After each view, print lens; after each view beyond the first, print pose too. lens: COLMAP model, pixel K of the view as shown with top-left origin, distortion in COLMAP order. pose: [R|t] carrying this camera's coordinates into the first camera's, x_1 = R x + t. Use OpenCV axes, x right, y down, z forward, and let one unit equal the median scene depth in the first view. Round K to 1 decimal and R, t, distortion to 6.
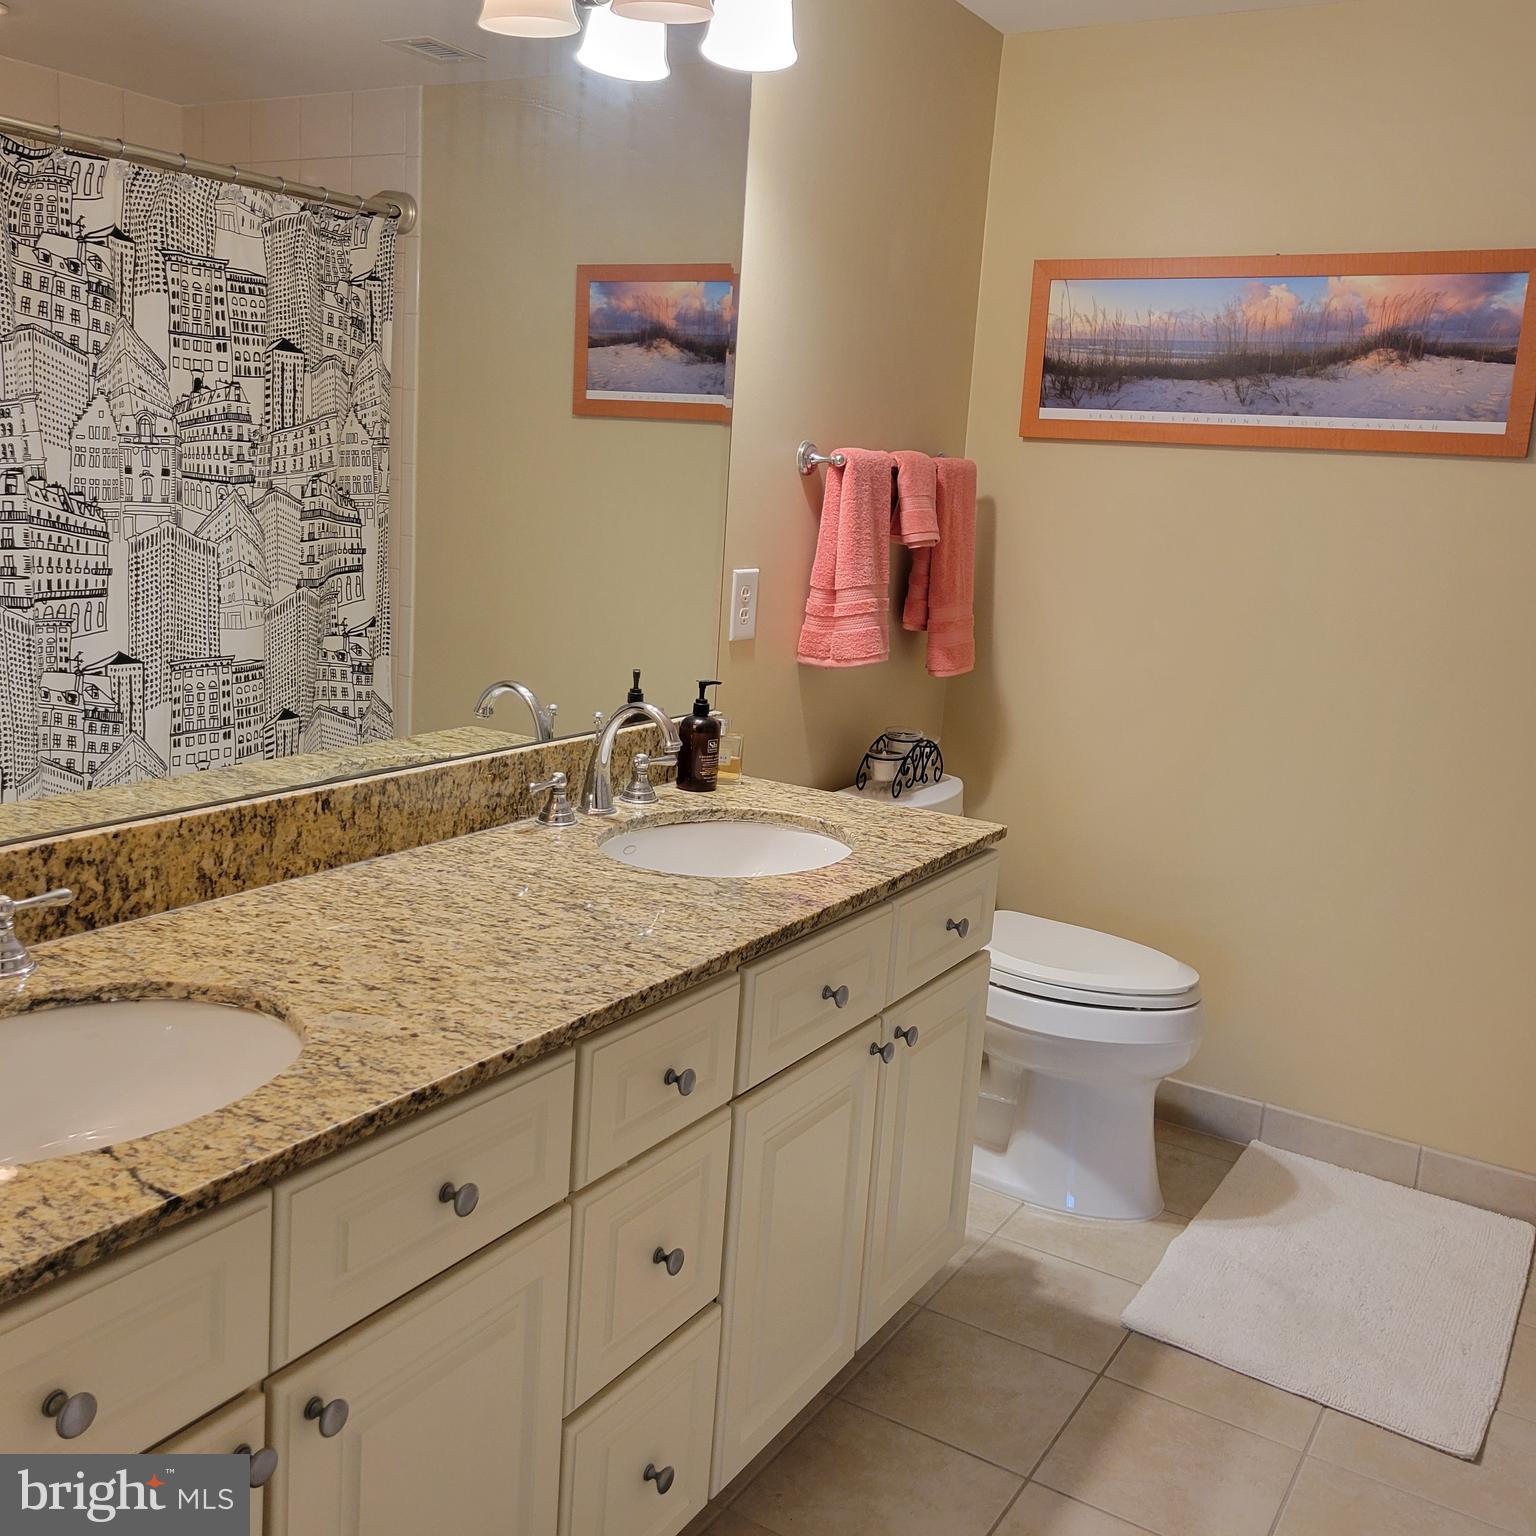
lens RADIAL K [[1539.1, 0, 764.5], [0, 1539.1, 768.8], [0, 0, 1]] dist [0.042368, 0.000000]
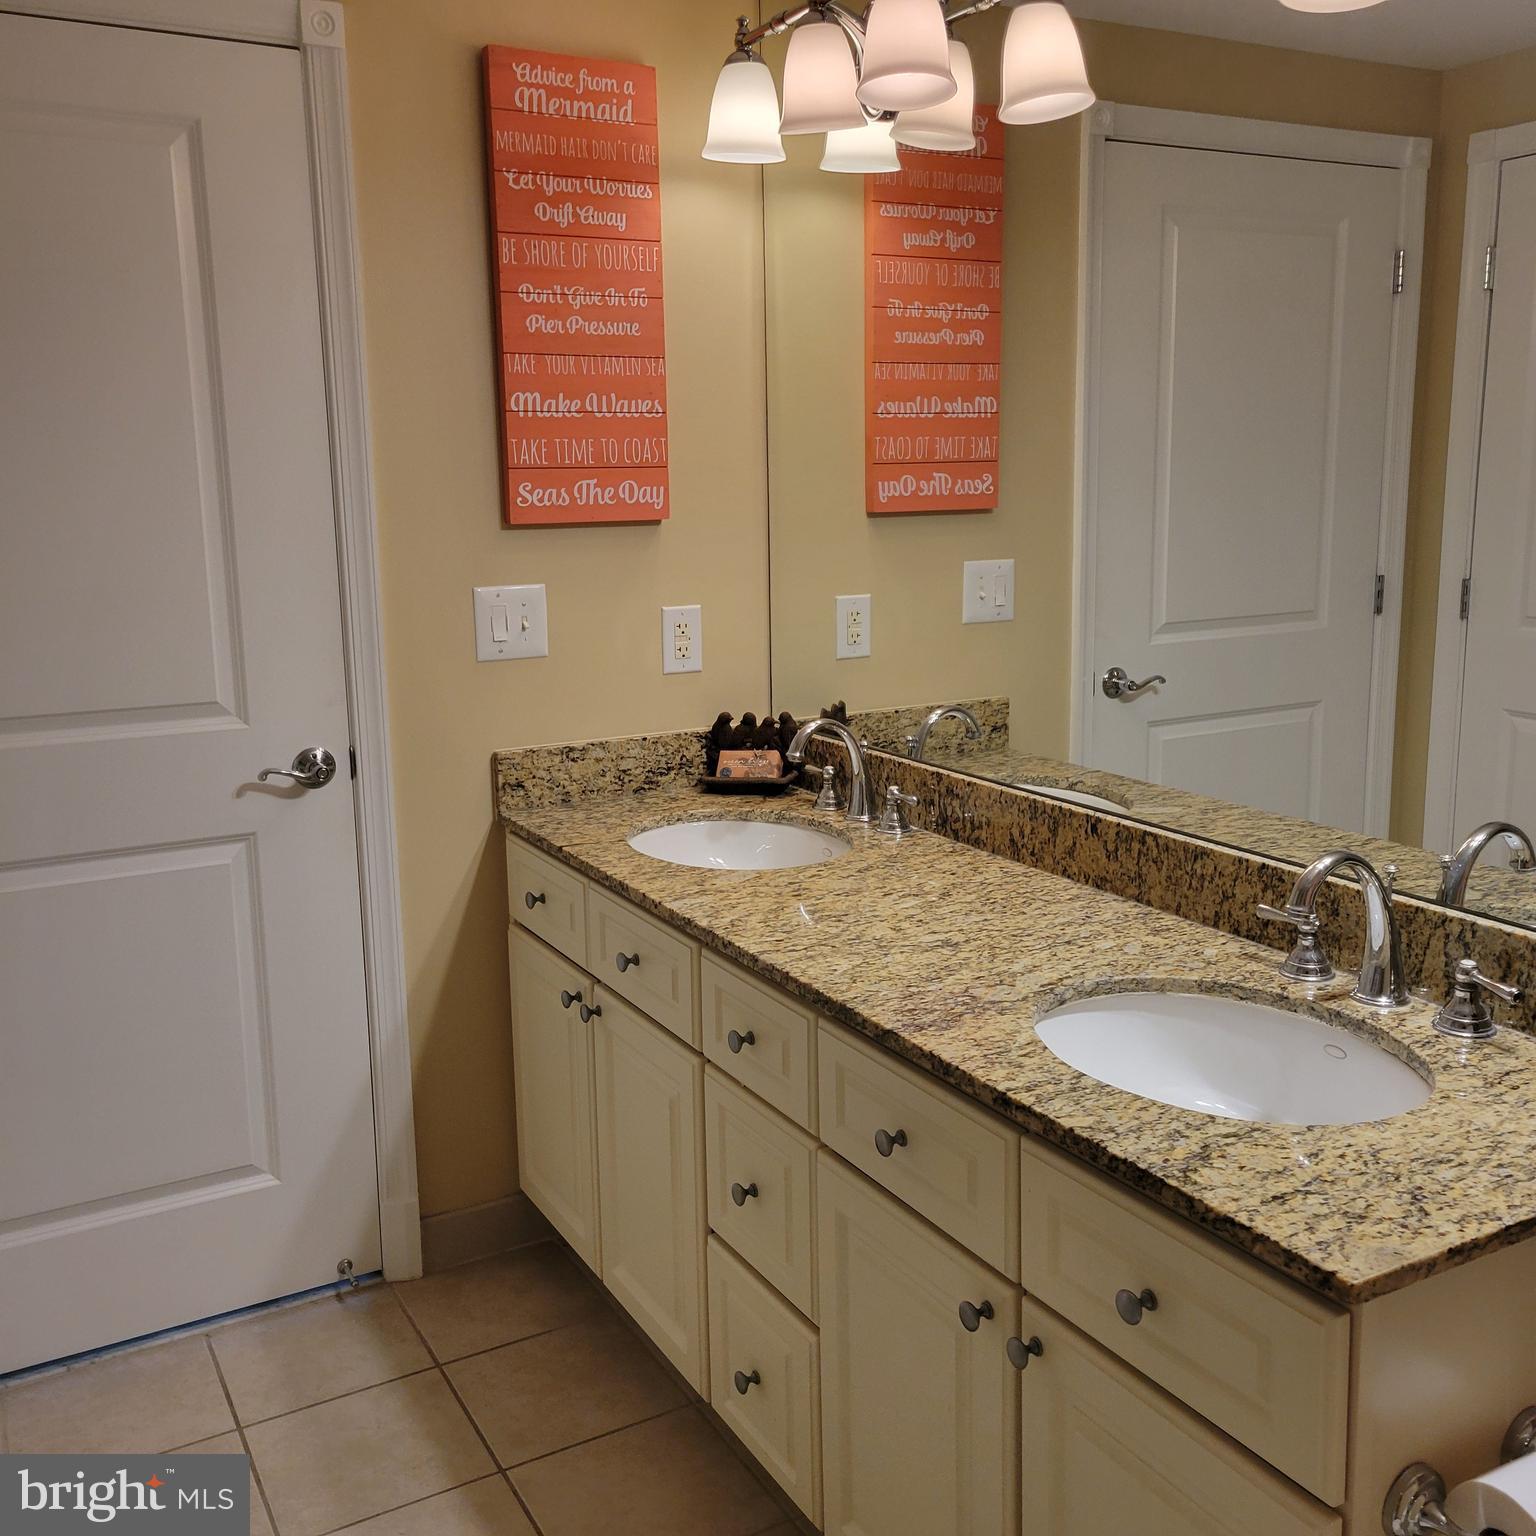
lens RADIAL K [[1539.1, 0, 755.9], [0, 1539.1, 770.8], [0, 0, 1]] dist [0.042368, 0.000000]
pose [[-0.508297, 0.112562, -0.853794, 0.816304], [-0.182418, 0.954851, 0.234486, -0.241481], [0.841640, 0.274936, -0.464814, 1.330298]]
